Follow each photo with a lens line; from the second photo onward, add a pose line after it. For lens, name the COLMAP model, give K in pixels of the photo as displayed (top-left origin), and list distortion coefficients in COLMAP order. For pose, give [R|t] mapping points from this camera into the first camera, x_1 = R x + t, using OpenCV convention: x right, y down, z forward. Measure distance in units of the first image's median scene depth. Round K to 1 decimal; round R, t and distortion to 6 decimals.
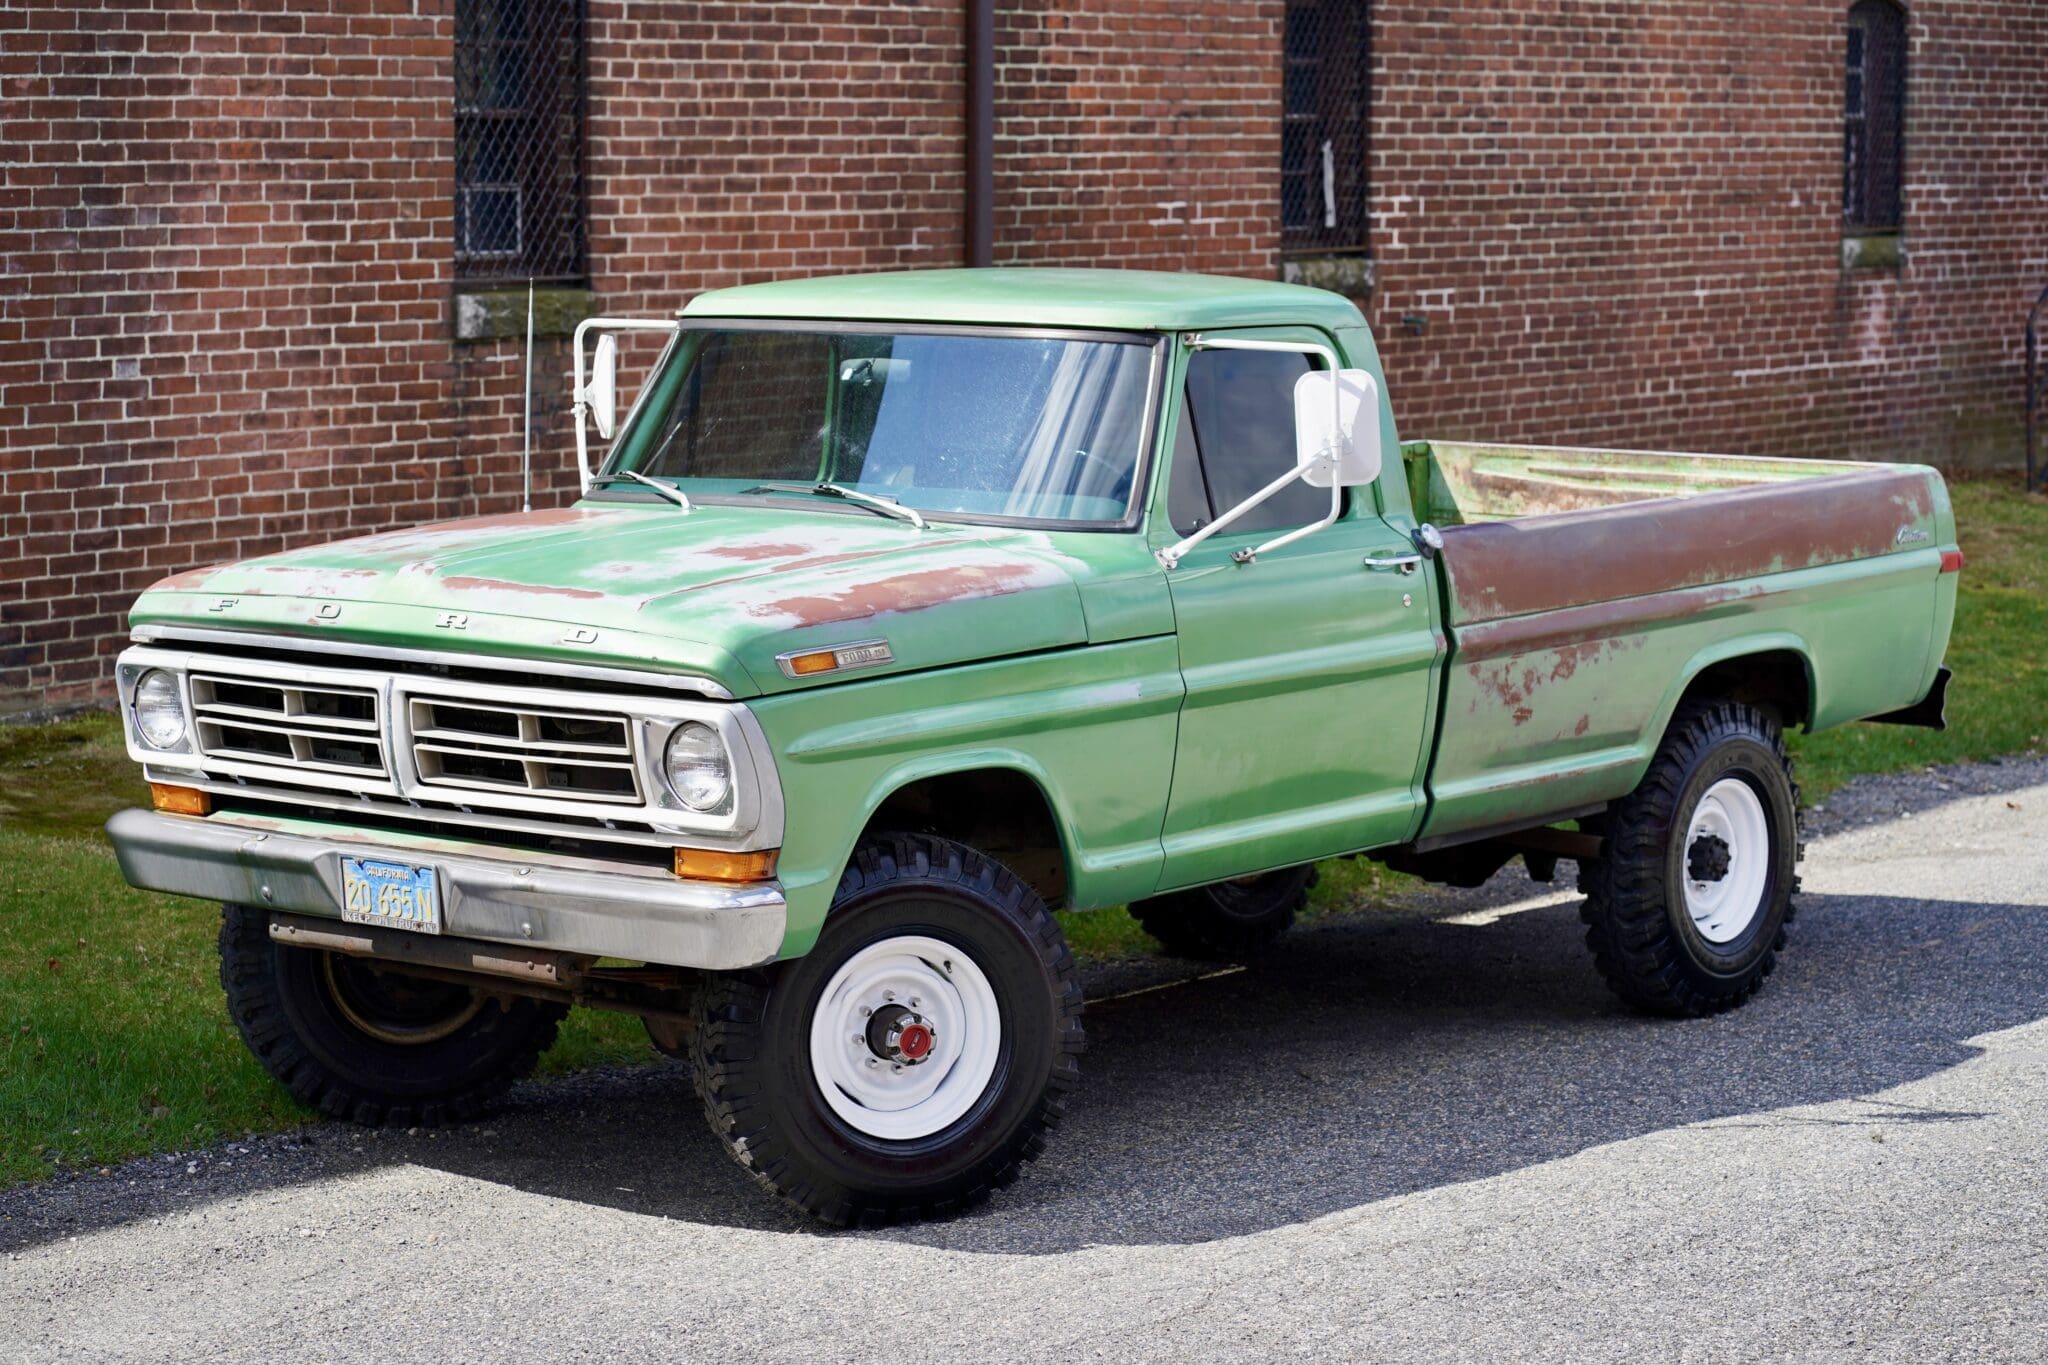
lens RADIAL K [[4833.0, 0, 1023.9], [0, 4833.0, 713.2], [0, 0, 1]] dist [0.156647, -2.821756]
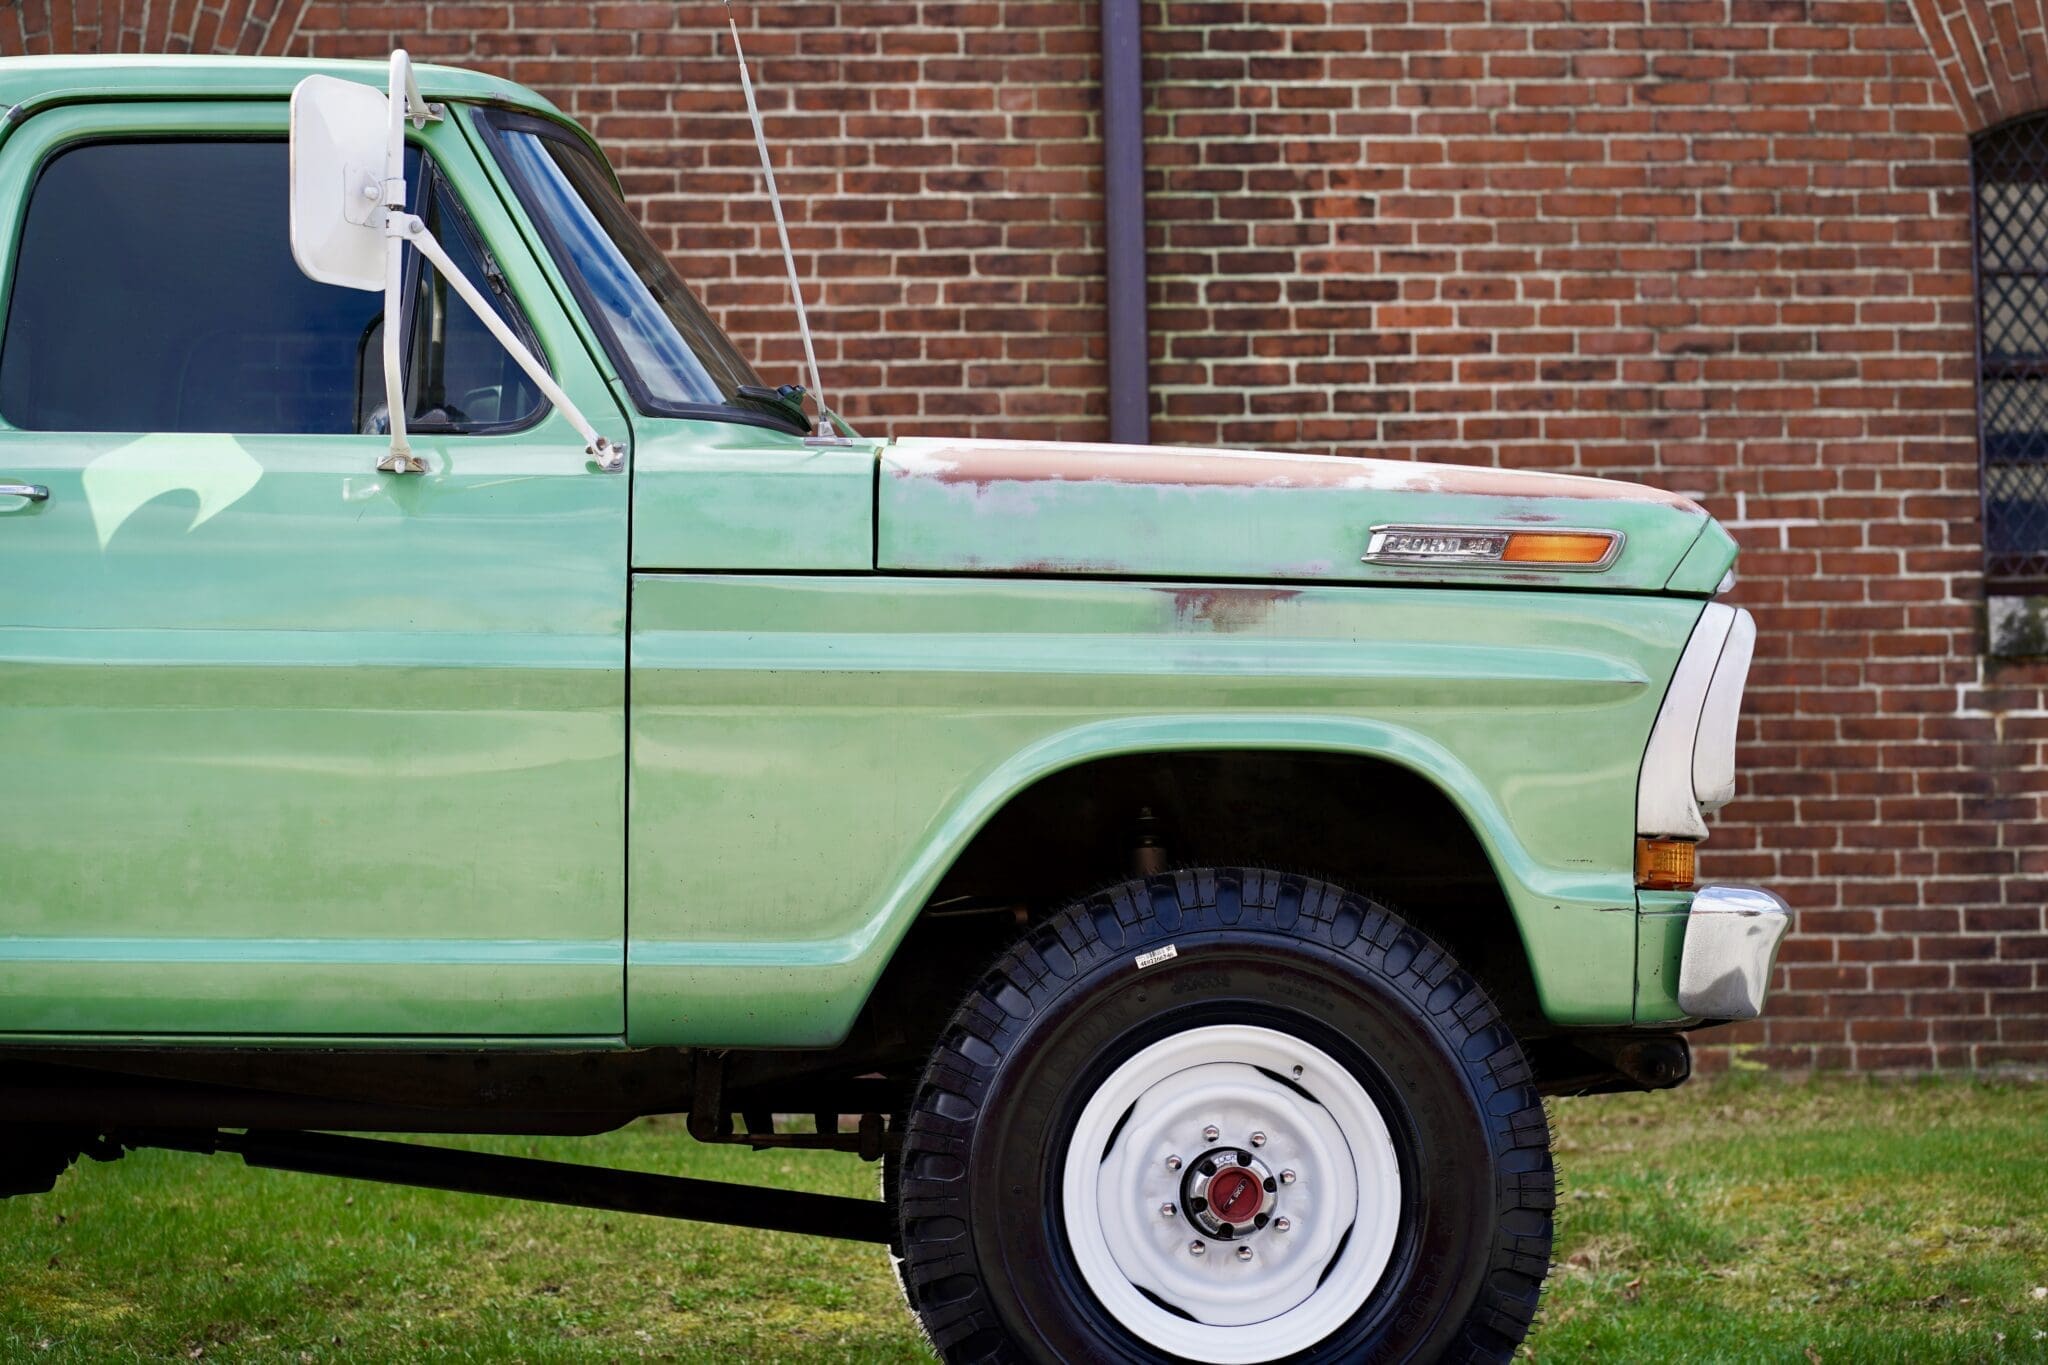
lens RADIAL K [[4886.5, 0, 1024.0], [0, 4886.5, 682.5], [0, 0, 1]] dist [0.112540, -1.541214]
pose [[0.645735, -0.072062, -0.760154, 0.532364], [-0.078442, 0.984009, -0.159919, 0.025826], [0.759522, 0.162893, 0.629756, 0.676460]]
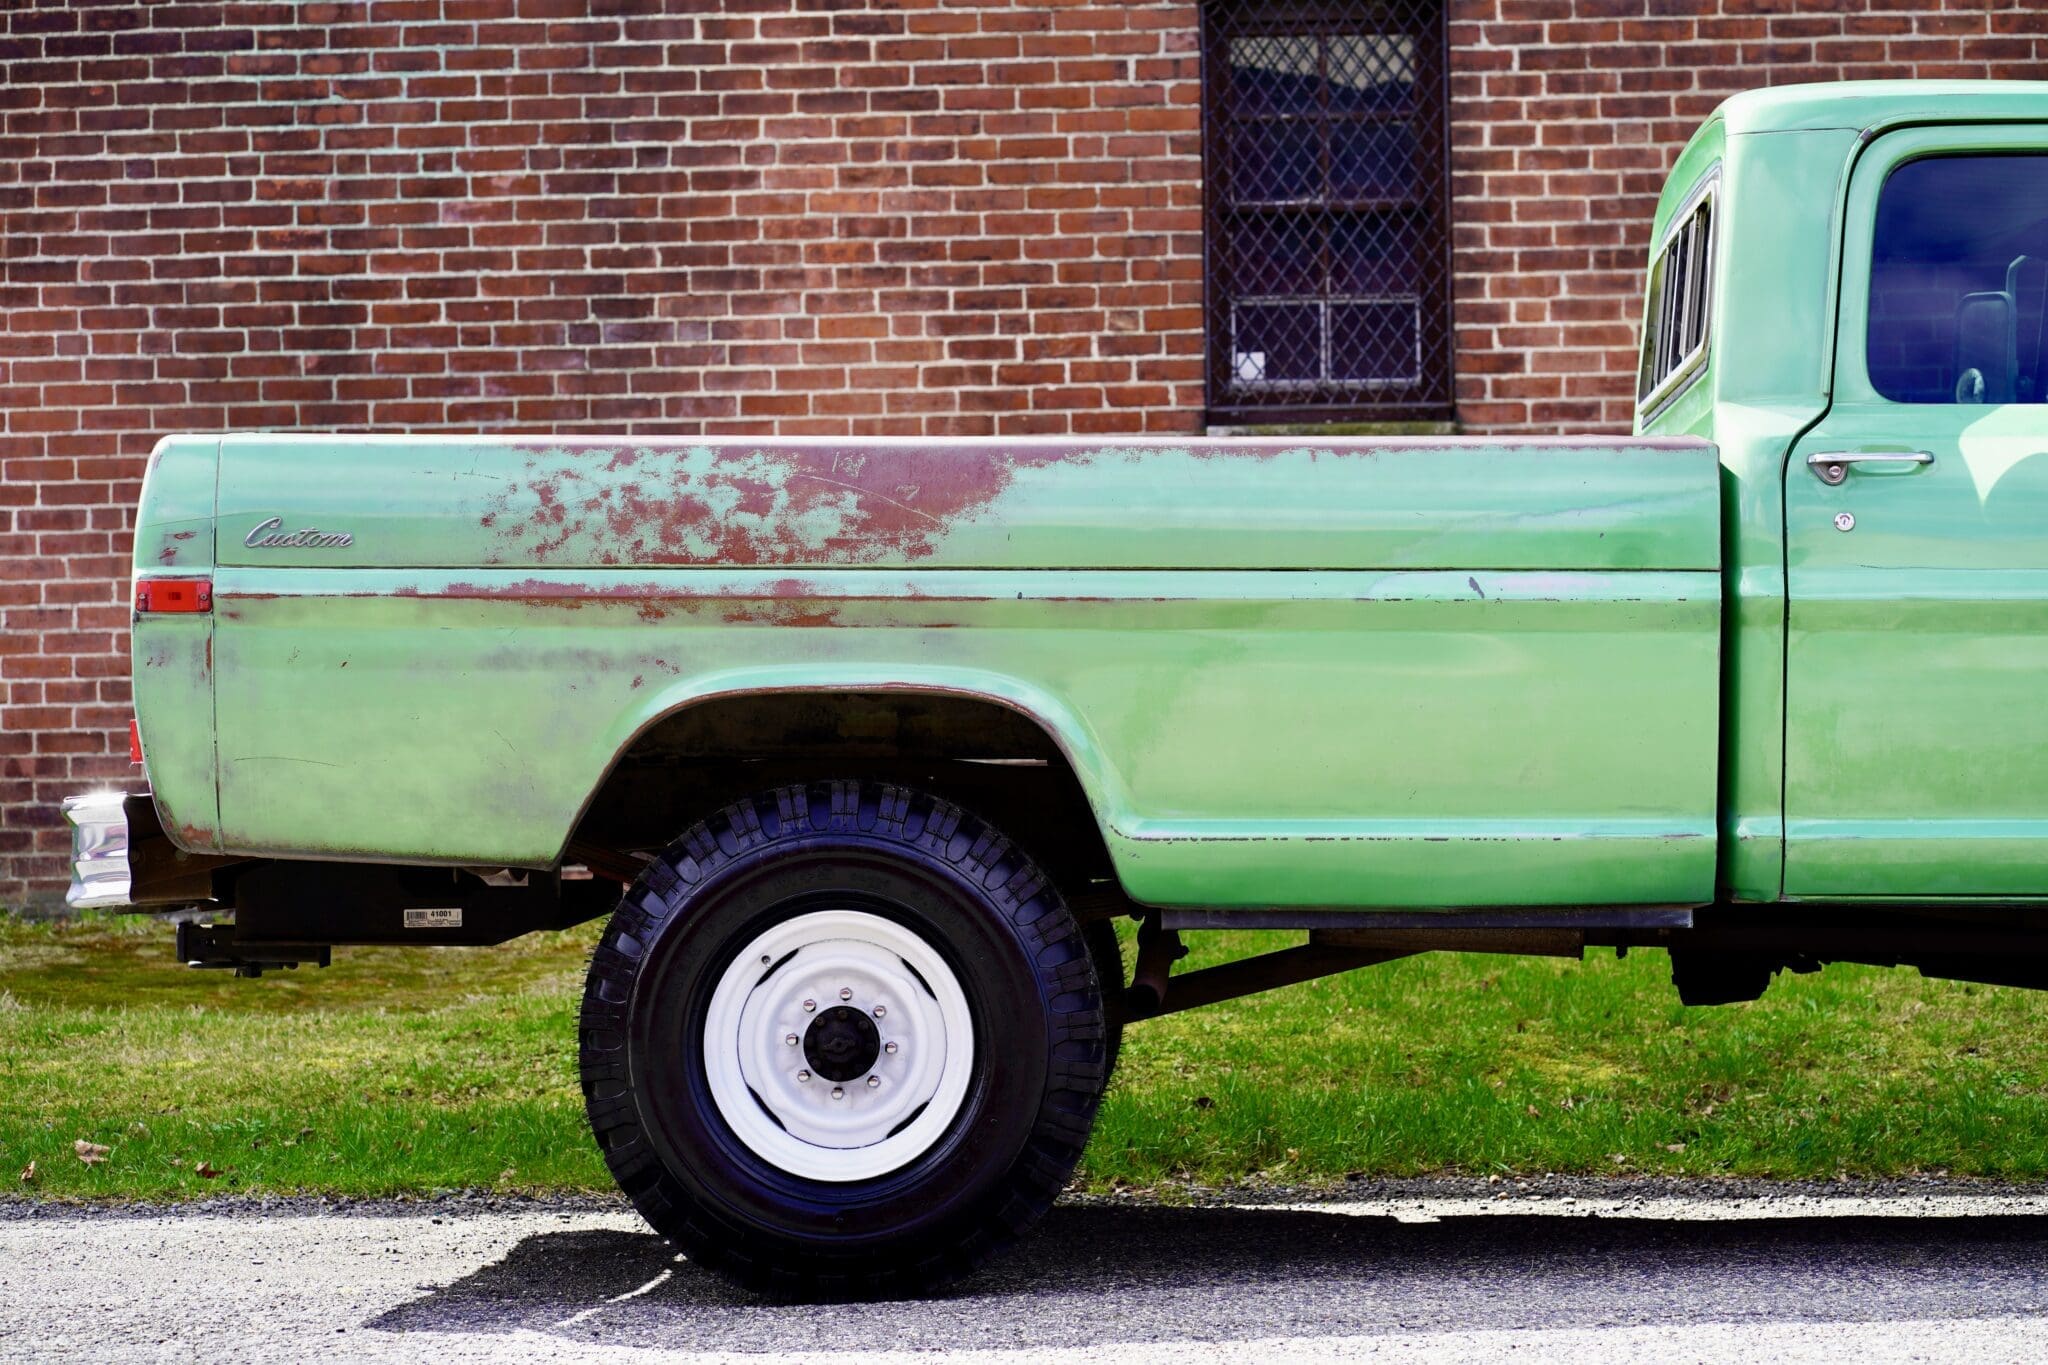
lens RADIAL K [[4833.0, 0, 1023.9], [0, 4833.0, 713.2], [0, 0, 1]] dist [0.156647, -2.821756]
pose [[0.582585, -0.012480, -0.812674, 0.518512], [-0.078293, 0.994370, -0.071397, 0.020301], [0.808990, 0.105222, 0.578328, 0.524613]]
